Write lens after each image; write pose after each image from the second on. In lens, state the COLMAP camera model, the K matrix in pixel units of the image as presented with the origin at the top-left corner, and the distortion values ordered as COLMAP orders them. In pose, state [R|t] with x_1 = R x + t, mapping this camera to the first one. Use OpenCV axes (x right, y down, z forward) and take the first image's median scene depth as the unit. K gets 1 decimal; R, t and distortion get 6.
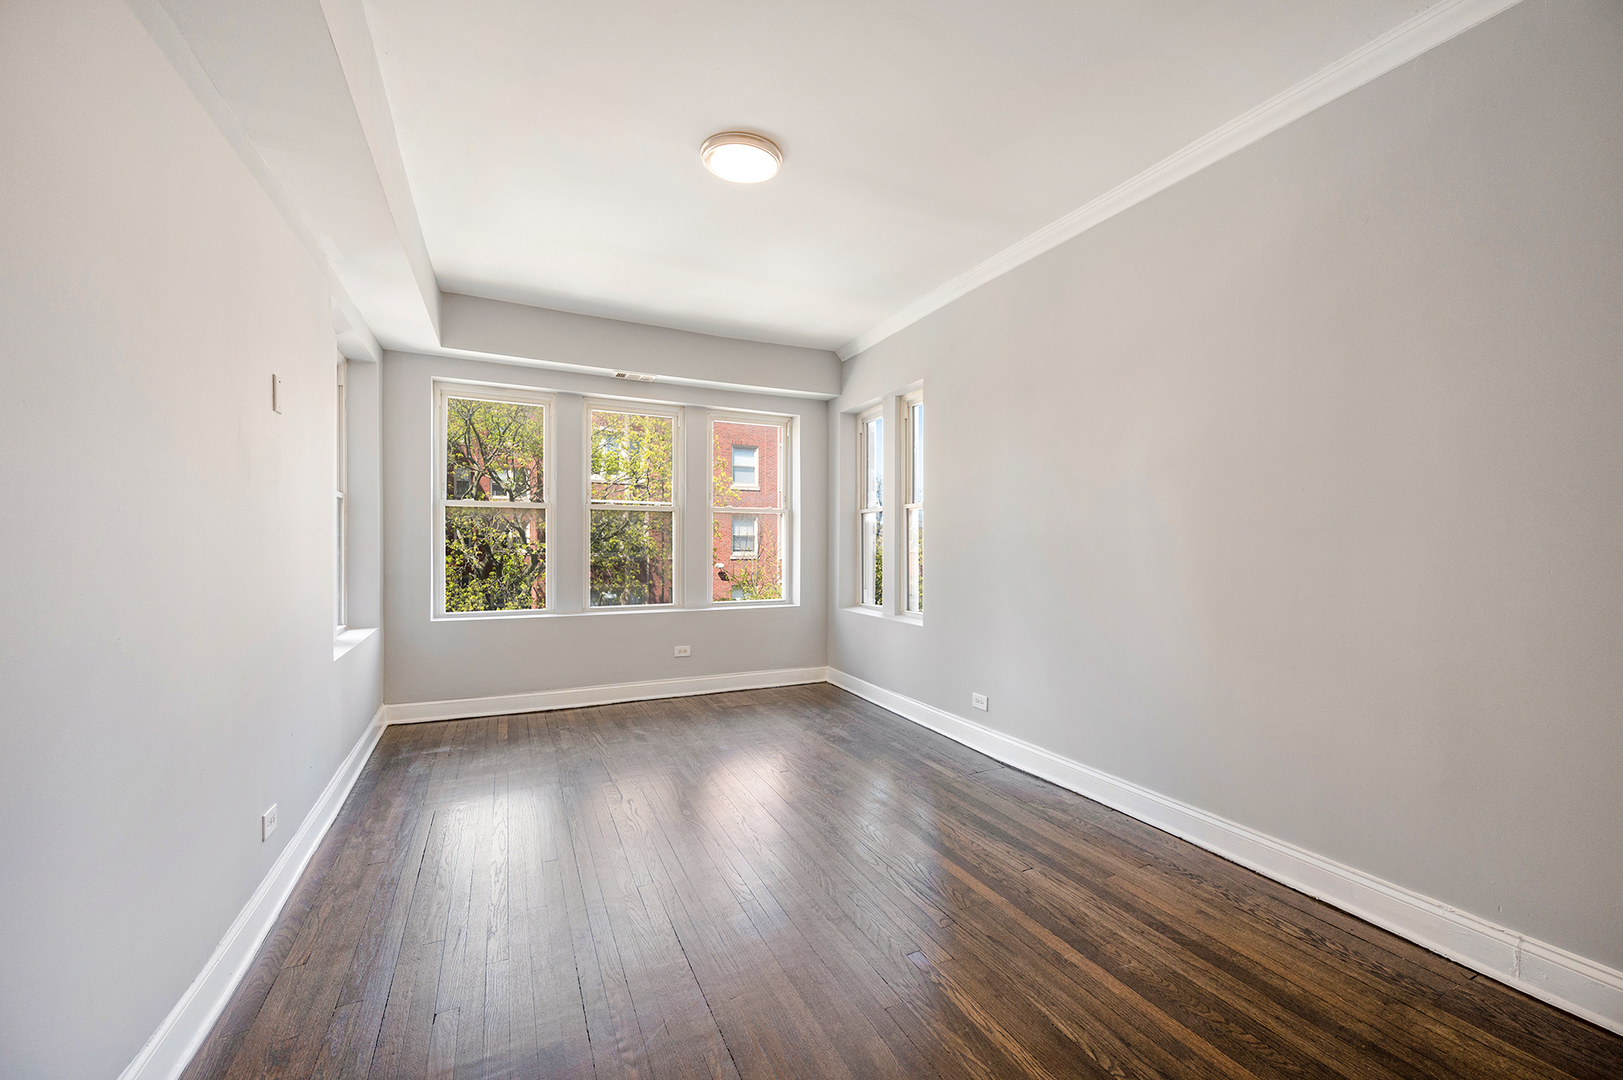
lens RADIAL K [[644.9, 0, 811.5], [0, 644.9, 540.0], [0, 0, 1]] dist [0.002261, 0.000406]
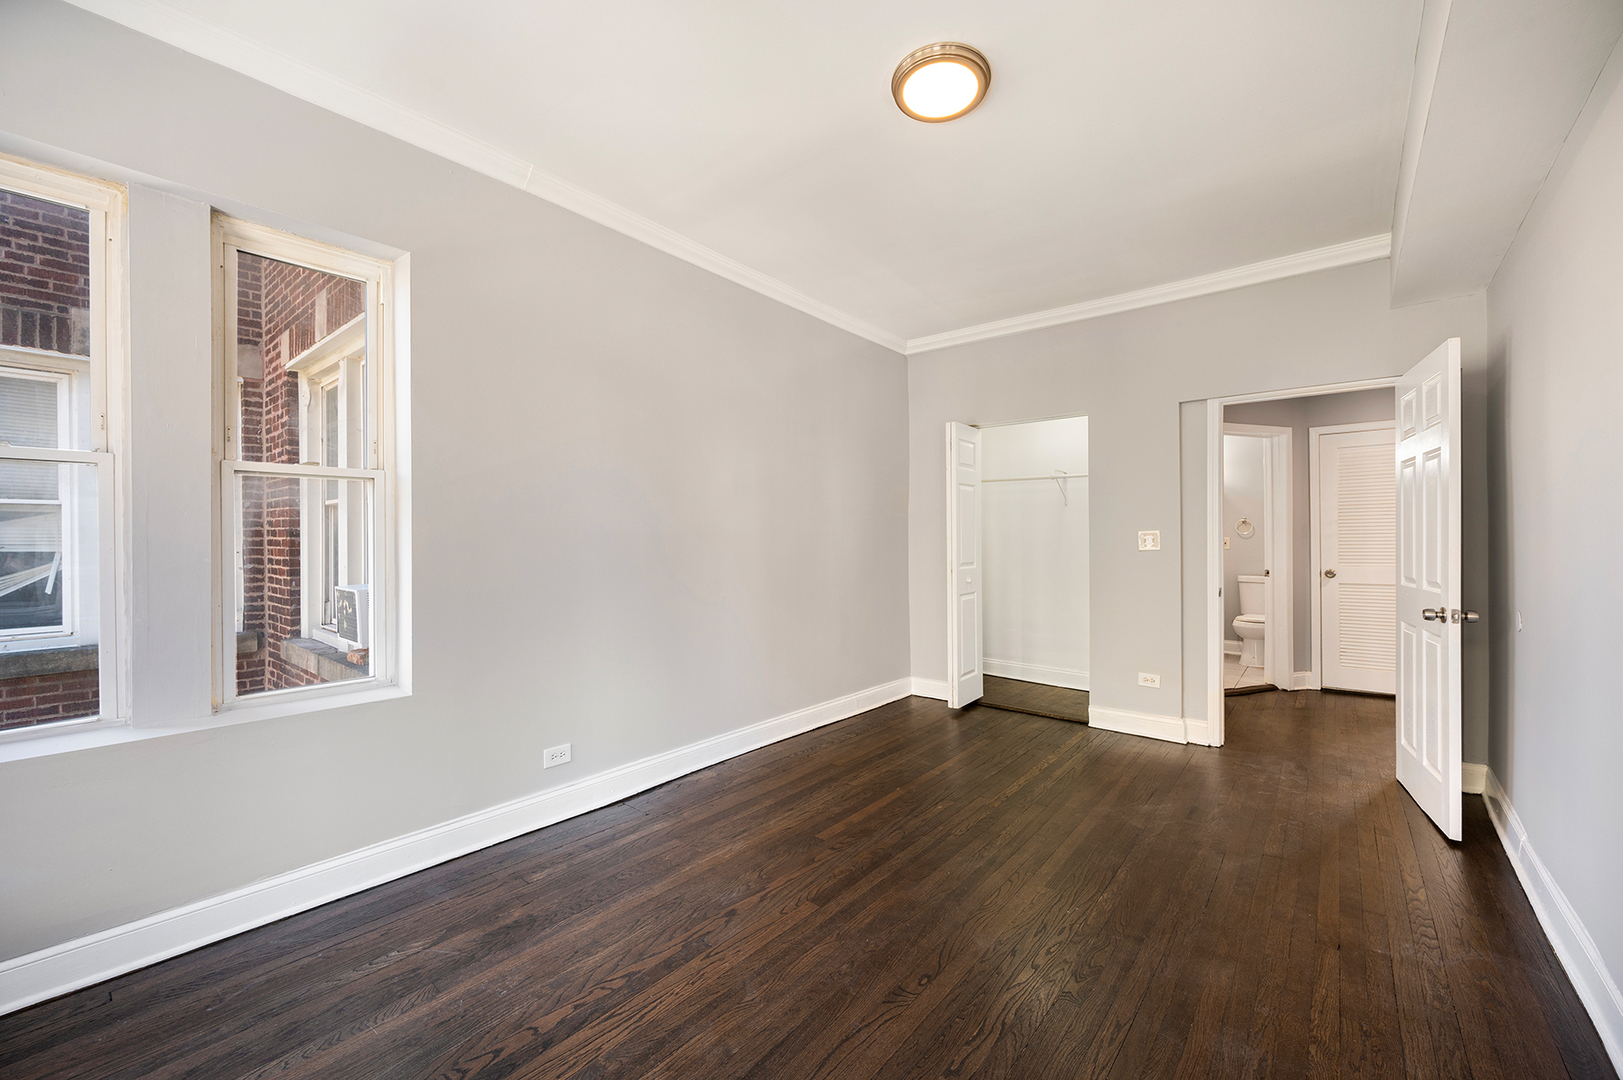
lens RADIAL K [[644.9, 0, 811.5], [0, 644.9, 540.0], [0, 0, 1]] dist [0.002261, 0.000406]
pose [[-0.422288, 0.001765, 0.906460, -0.703845], [-0.000454, 0.999998, -0.002158, -0.000158], [-0.906462, -0.001323, -0.422286, 1.347632]]
